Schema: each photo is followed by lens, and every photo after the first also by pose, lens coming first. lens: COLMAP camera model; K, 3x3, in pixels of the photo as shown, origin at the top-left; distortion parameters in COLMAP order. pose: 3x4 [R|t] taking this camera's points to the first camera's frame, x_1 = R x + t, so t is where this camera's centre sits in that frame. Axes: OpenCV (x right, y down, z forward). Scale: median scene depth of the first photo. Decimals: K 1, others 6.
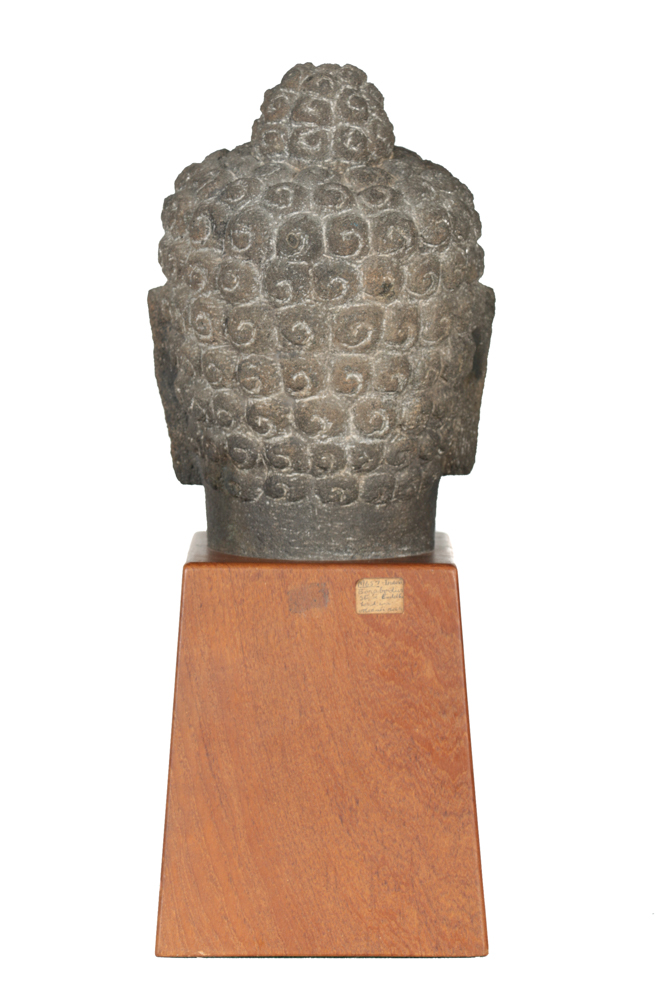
lens RADIAL K [[3779.3, 0, 334.6], [0, 3779.3, 499.6], [0, 0, 1]] dist [0.948393, 0.000000]
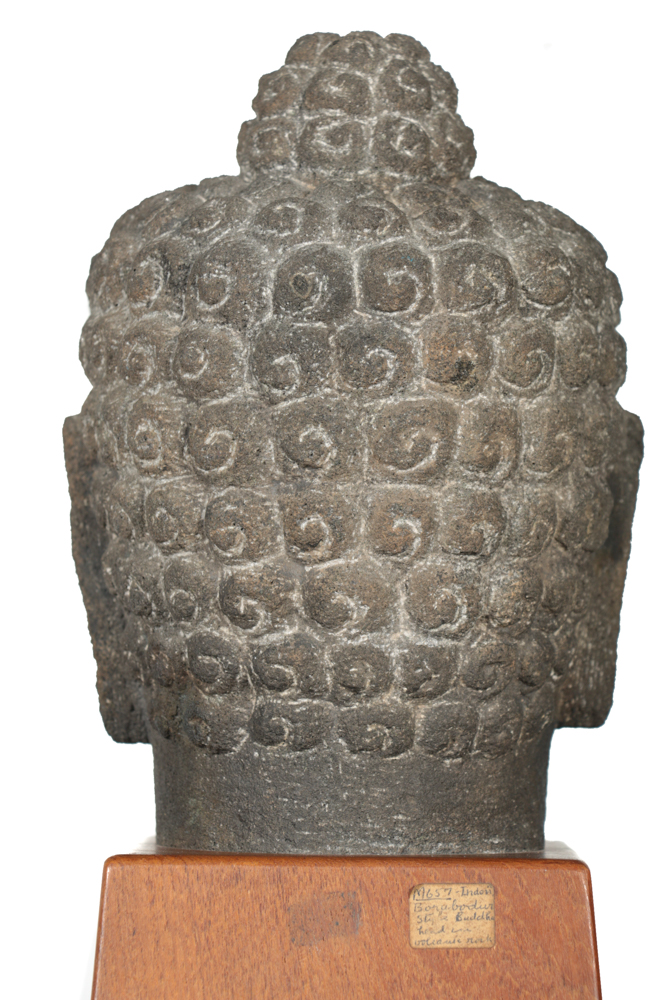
lens RADIAL K [[3482.8, 0, 336.2], [0, 3482.8, 496.6], [0, 0, 1]] dist [0.605751, 0.000000]
pose [[0.999876, 0.003560, -0.015318, 0.002507], [-0.006051, 0.986148, -0.165755, 0.050568], [0.014515, 0.165827, 0.986048, 0.472890]]
